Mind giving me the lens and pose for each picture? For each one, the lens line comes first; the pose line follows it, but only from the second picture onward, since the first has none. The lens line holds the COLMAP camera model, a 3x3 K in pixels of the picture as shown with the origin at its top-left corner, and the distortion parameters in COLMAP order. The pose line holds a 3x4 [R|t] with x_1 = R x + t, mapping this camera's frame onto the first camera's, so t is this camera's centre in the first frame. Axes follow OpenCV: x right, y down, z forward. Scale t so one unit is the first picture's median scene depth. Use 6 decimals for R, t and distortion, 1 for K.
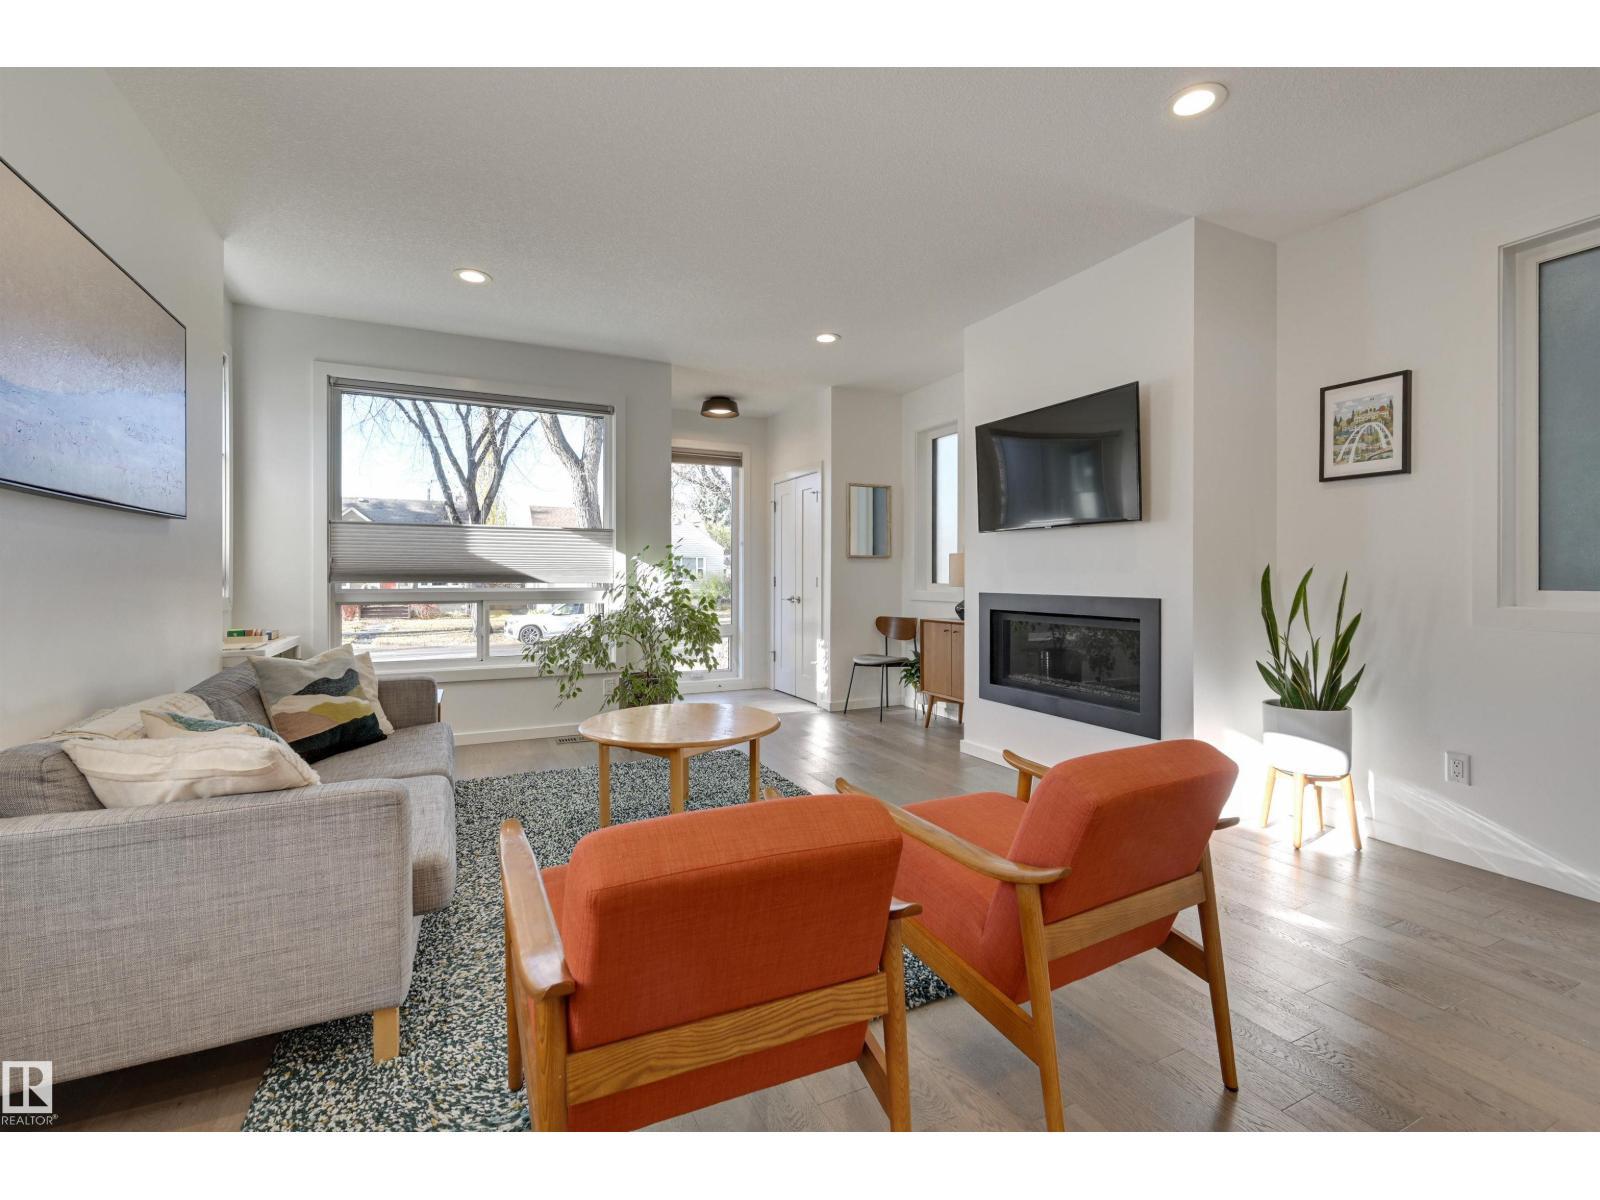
lens RADIAL K [[700.4, 0, 796.4], [0, 700.4, 579.4], [0, 0, 1]] dist [0.001329, 0.000515]
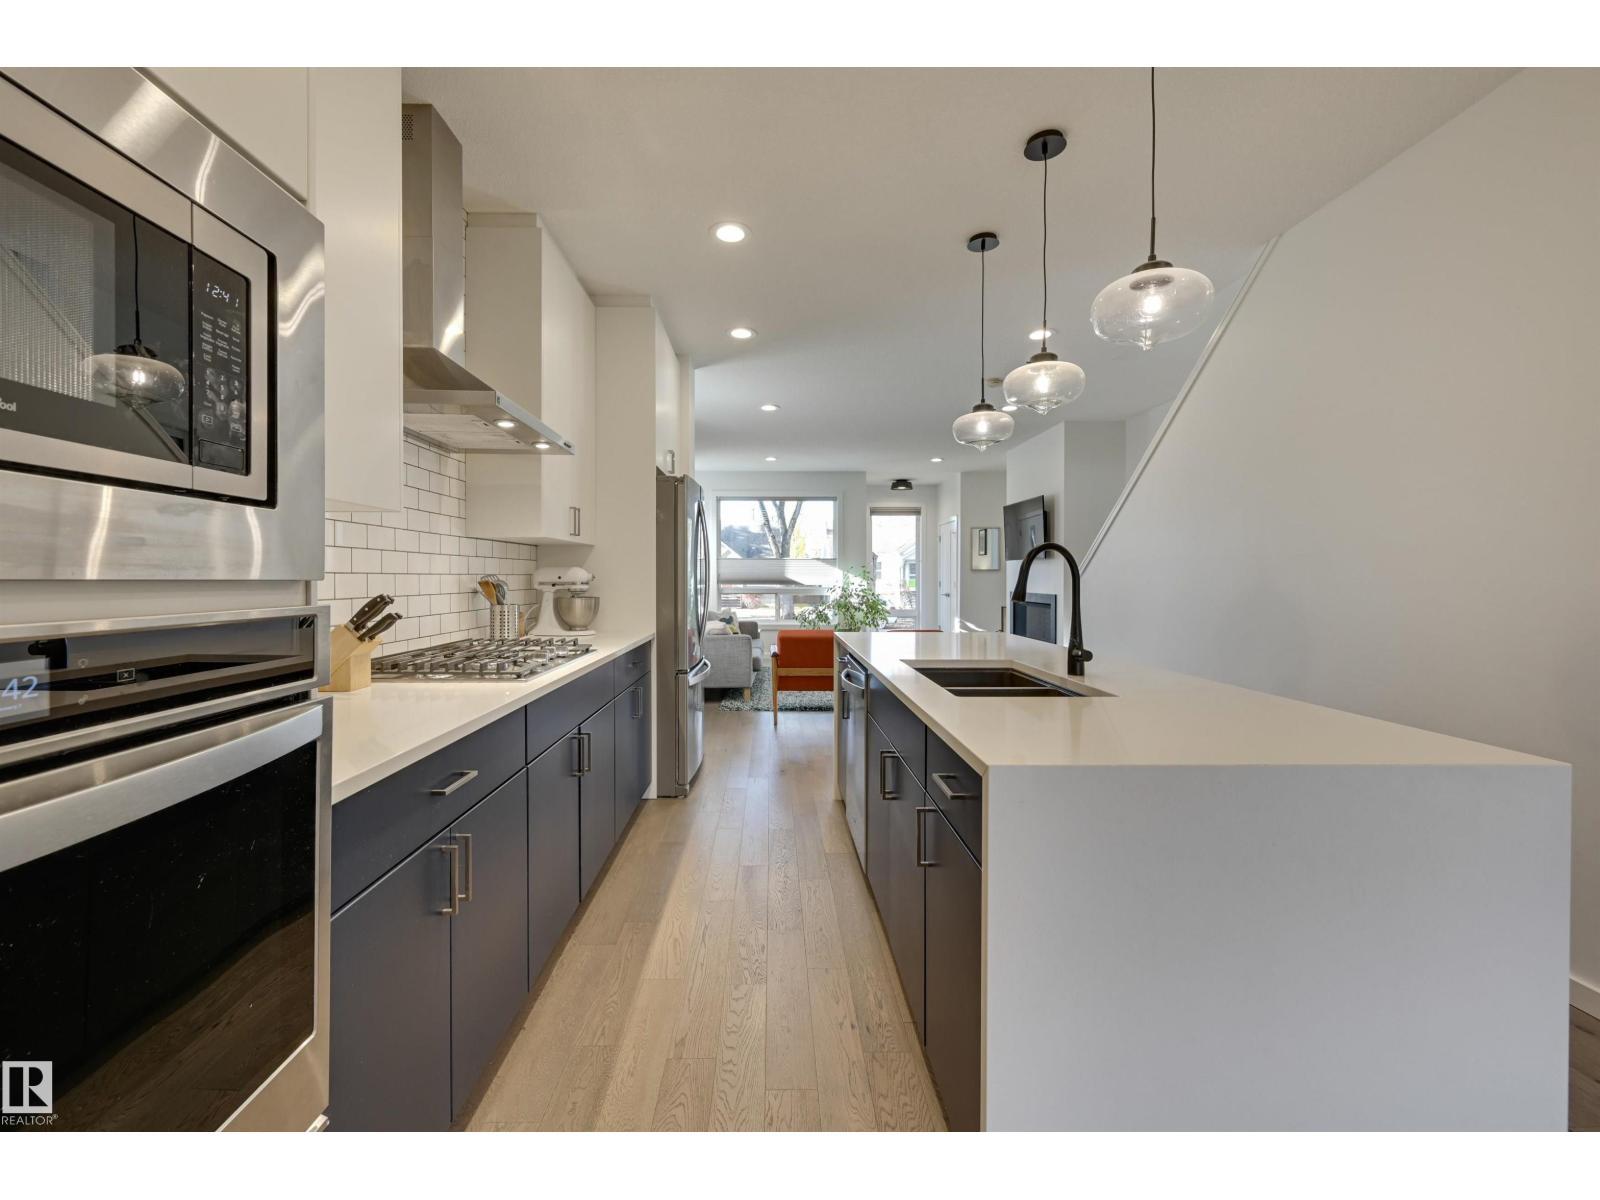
lens RADIAL K [[666.2, 0, 782.6], [0, 666.2, 592.0], [0, 0, 1]] dist [0.000145, 0.000164]
pose [[0.905417, 0.008452, -0.424438, 0.401741], [-0.000231, 0.999811, 0.019415, -0.012197], [0.424522, -0.017481, 0.905249, -0.781388]]
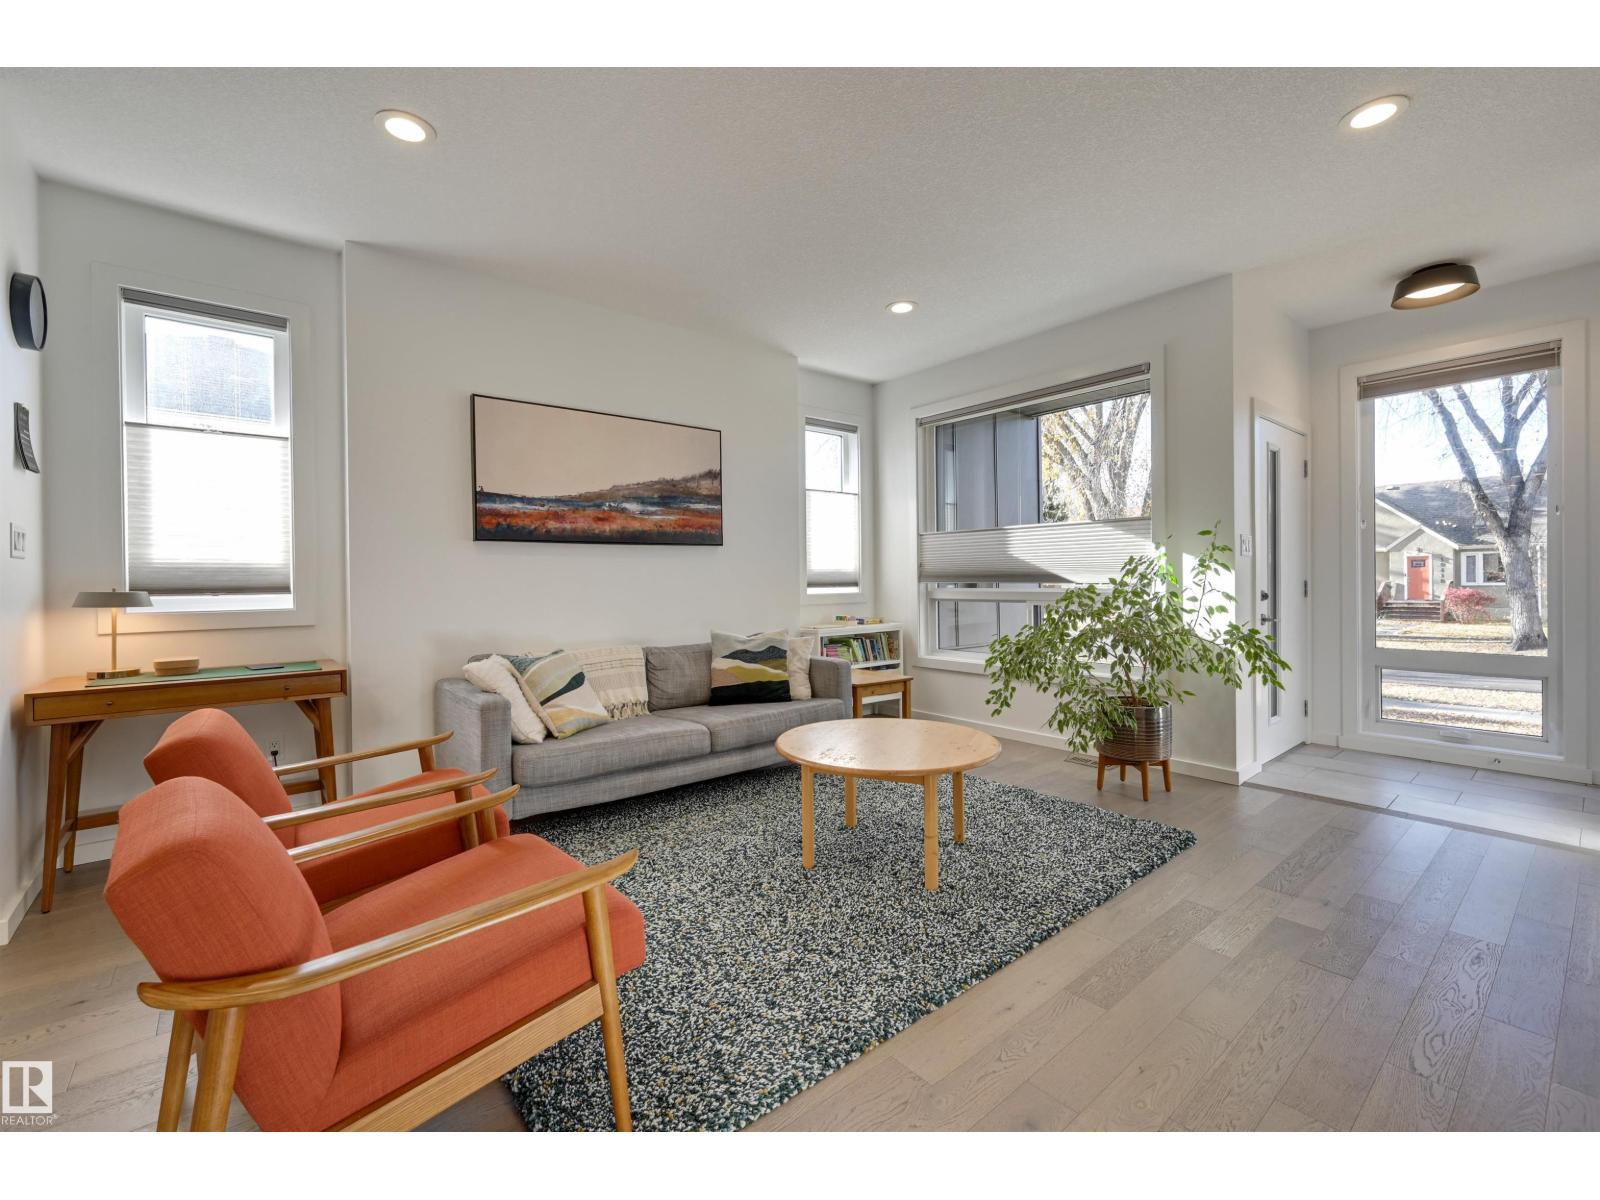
lens RADIAL K [[700.4, 0, 796.4], [0, 700.4, 579.4], [0, 0, 1]] dist [0.001329, 0.000515]
pose [[0.238981, -0.004125, -0.971016, 0.411011], [0.006407, 0.999976, -0.002671, 0.000150], [0.971003, -0.005583, 0.239002, 0.408288]]
